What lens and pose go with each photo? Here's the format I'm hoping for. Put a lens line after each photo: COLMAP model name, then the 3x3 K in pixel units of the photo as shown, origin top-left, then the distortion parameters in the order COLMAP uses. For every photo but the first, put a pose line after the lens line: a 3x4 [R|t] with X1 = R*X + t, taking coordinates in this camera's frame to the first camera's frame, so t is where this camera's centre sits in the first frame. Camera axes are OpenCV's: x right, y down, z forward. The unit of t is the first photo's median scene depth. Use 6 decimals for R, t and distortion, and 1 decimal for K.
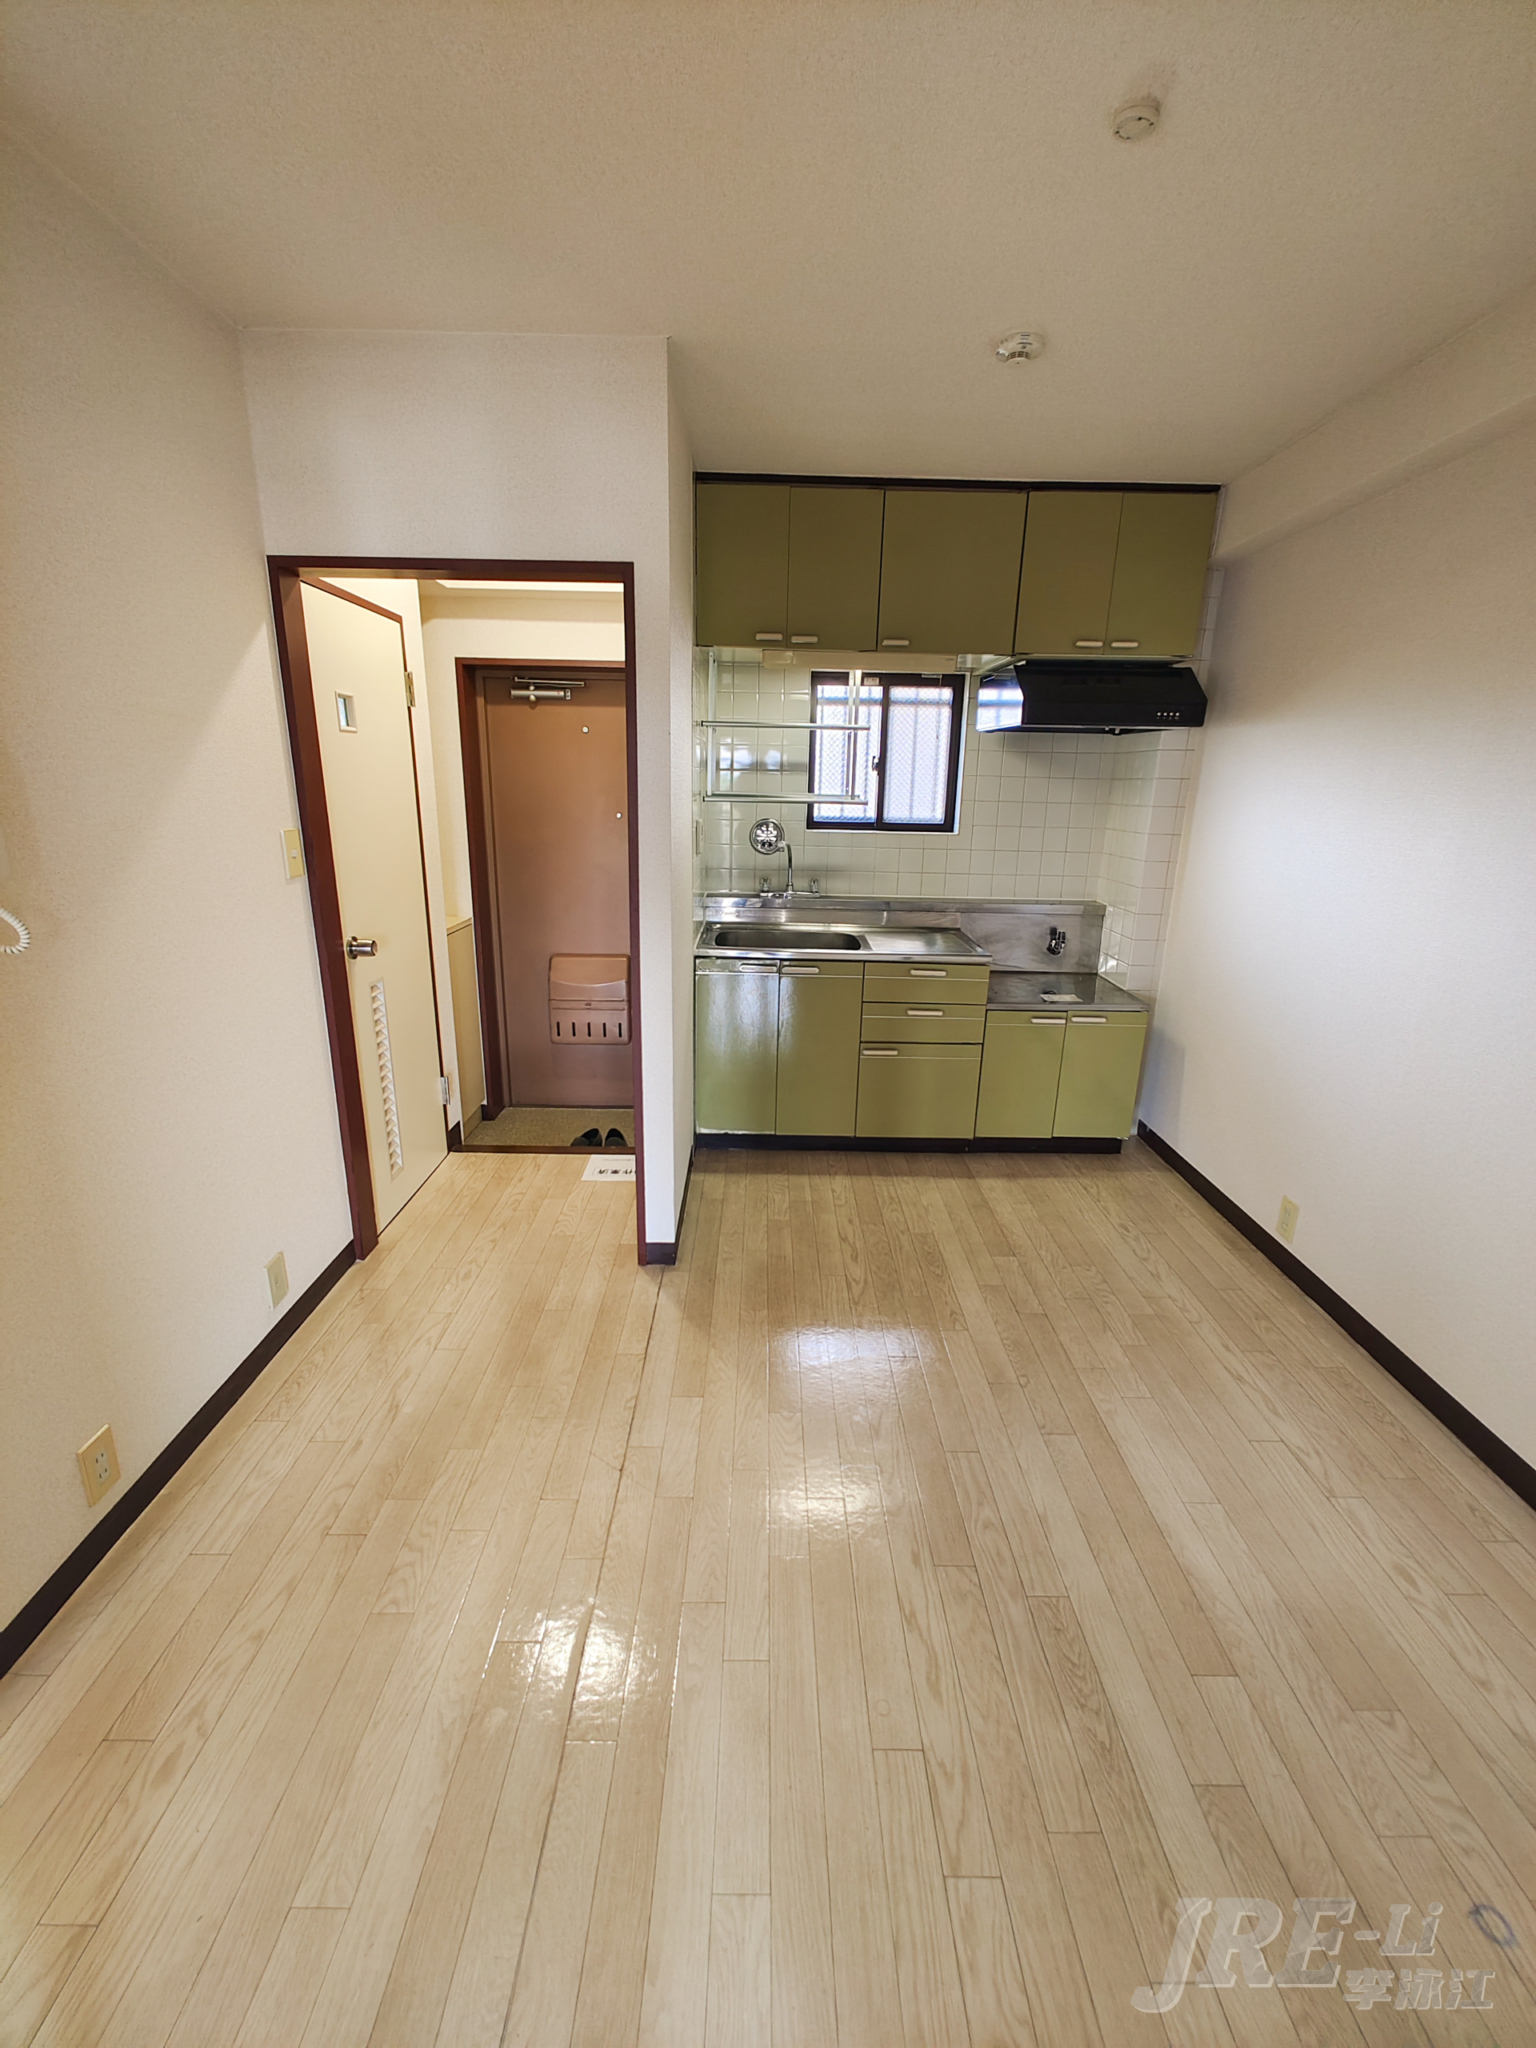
lens RADIAL K [[837.1, 0, 765.8], [0, 837.1, 1021.3], [0, 0, 1]] dist [-0.000878, 0.001205]
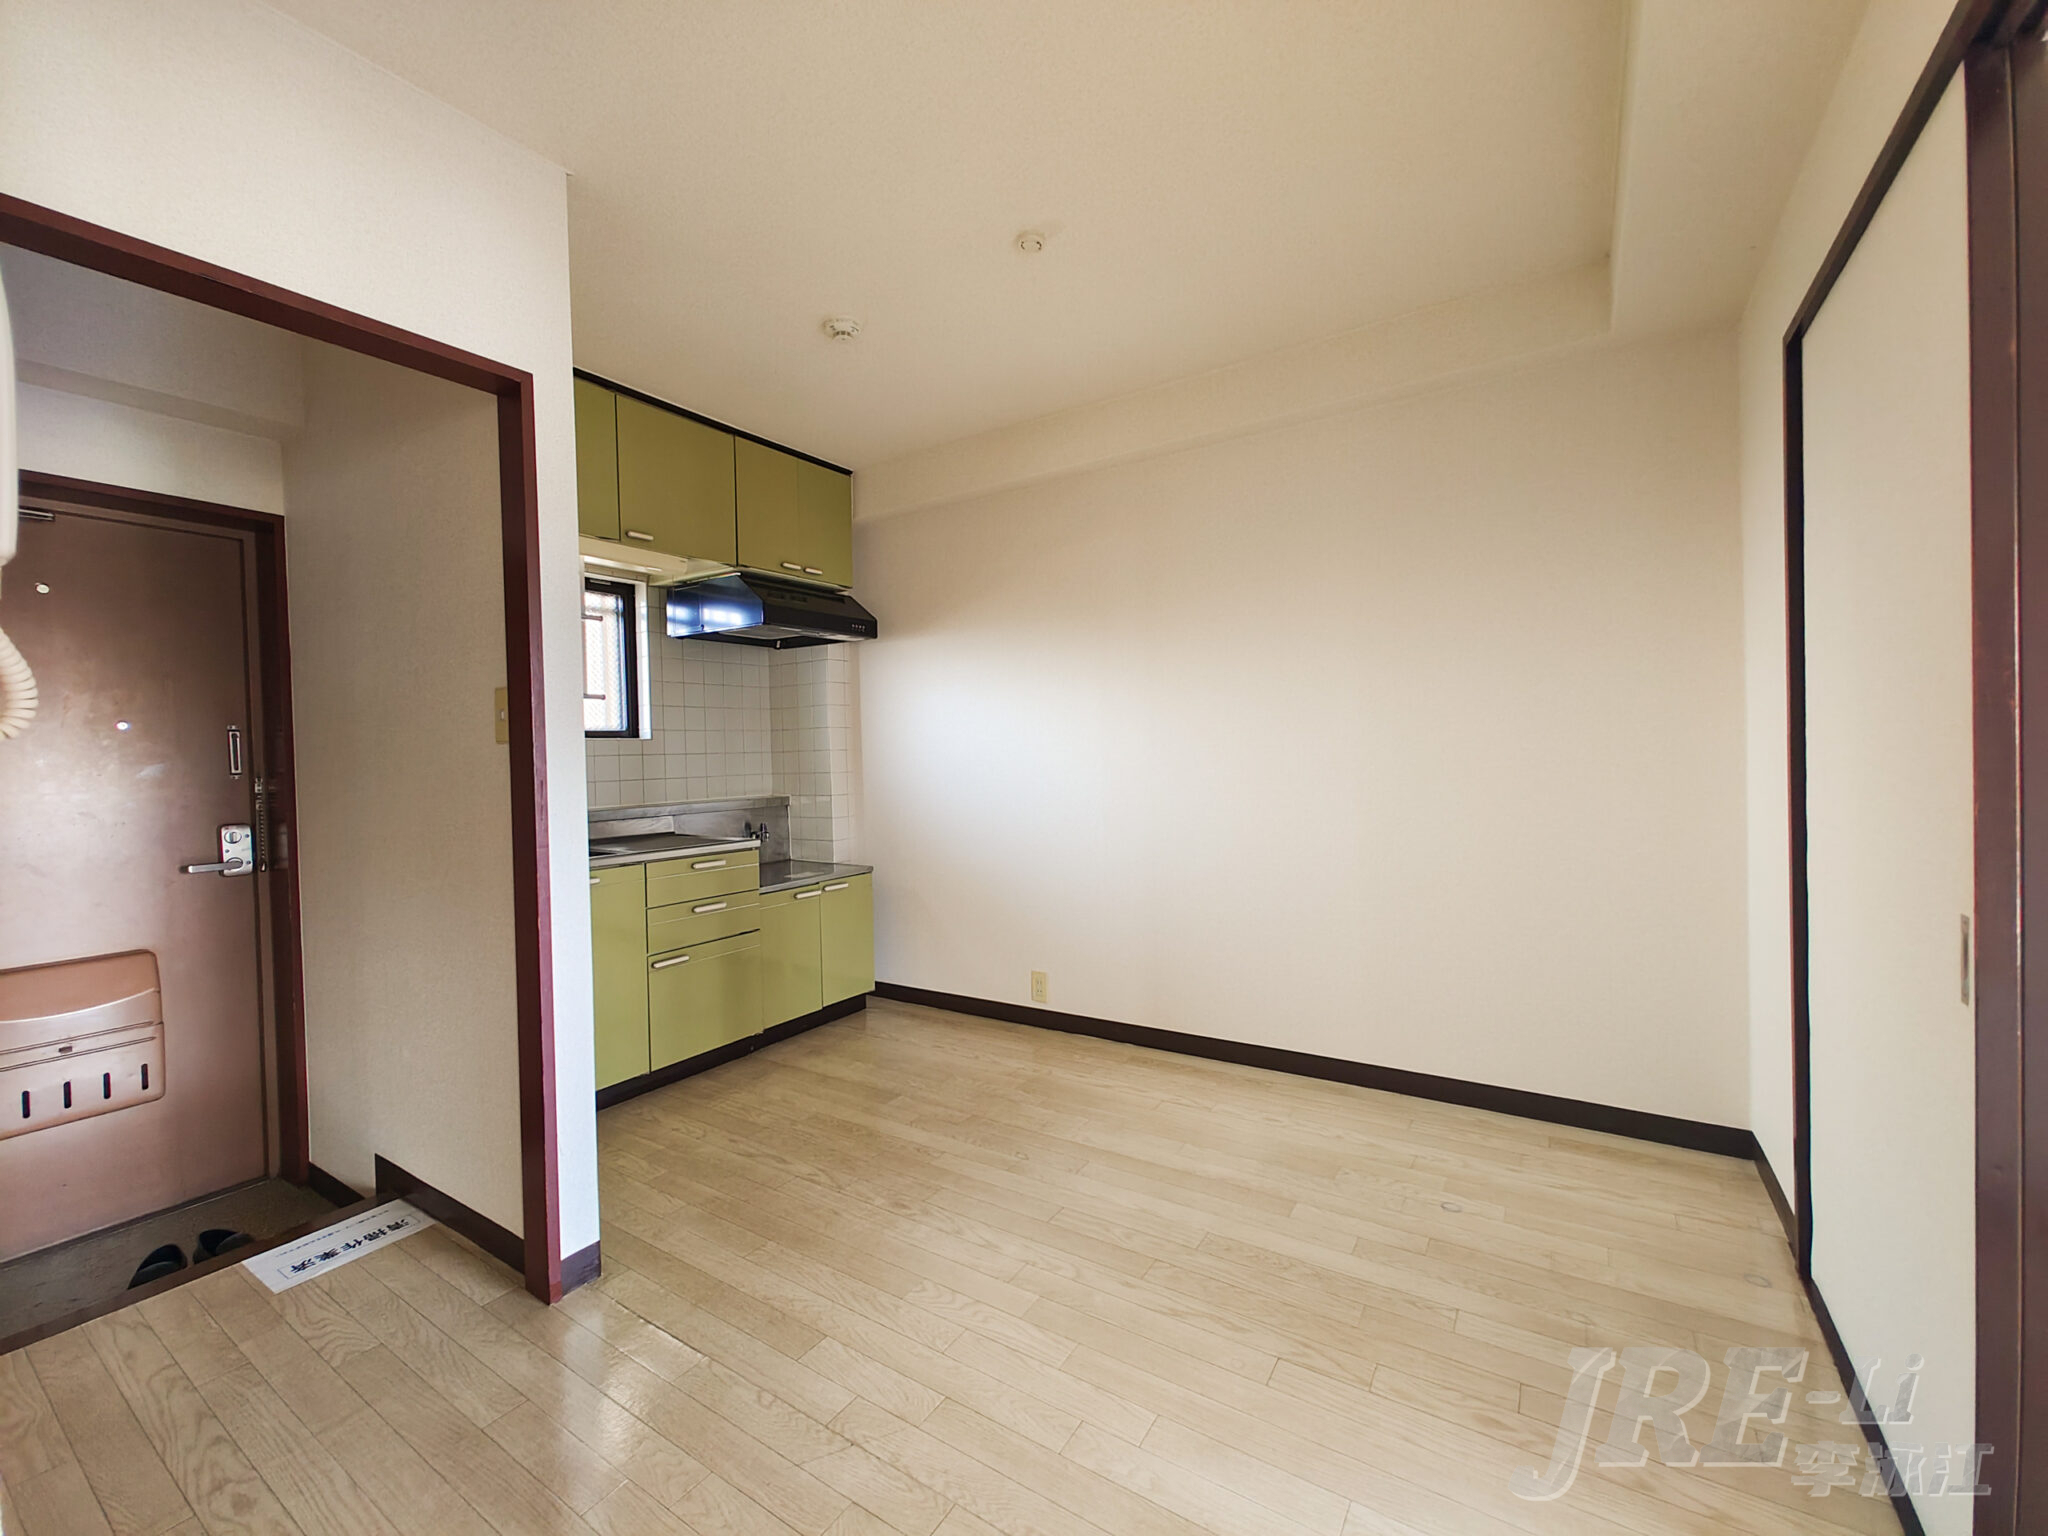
lens RADIAL K [[837.1, 0, 1023.2], [0, 837.1, 767.7], [0, 0, 1]] dist [-0.000878, 0.001205]
pose [[0.552047, -0.047882, 0.832437, -0.485837], [0.264352, 0.956898, -0.120270, 0.057347], [-0.790798, 0.286451, 0.540910, 0.203434]]
